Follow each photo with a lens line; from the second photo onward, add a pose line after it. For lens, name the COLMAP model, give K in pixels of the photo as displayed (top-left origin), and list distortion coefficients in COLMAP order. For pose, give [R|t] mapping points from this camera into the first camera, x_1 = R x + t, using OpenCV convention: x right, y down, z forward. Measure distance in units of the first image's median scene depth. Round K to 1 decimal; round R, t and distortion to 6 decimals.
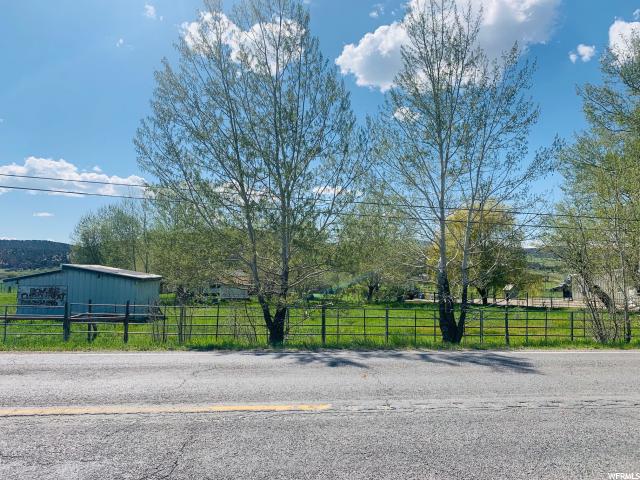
lens RADIAL K [[482.3, 0, 319.9], [0, 482.3, 221.3], [0, 0, 1]] dist [0.002470, 0.000340]
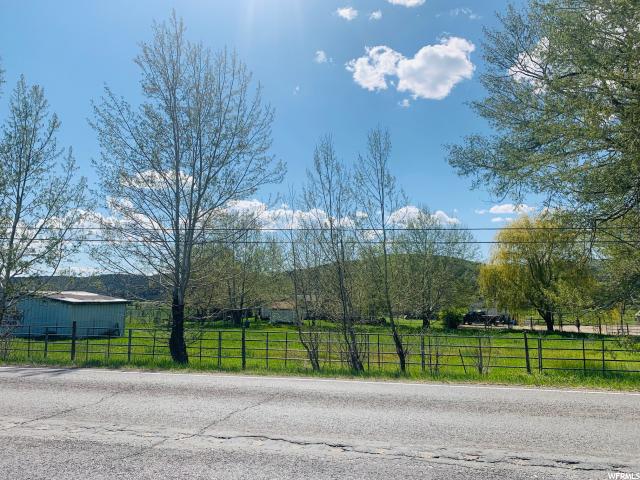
lens RADIAL K [[479.7, 0, 320.0], [0, 479.7, 240.0], [0, 0, 1]] dist [0.005515, 0.001263]
pose [[0.935016, -0.051816, -0.350798, 0.506997], [0.046155, 0.998634, -0.024487, 0.020558], [0.351588, 0.006705, 0.936131, 0.095737]]
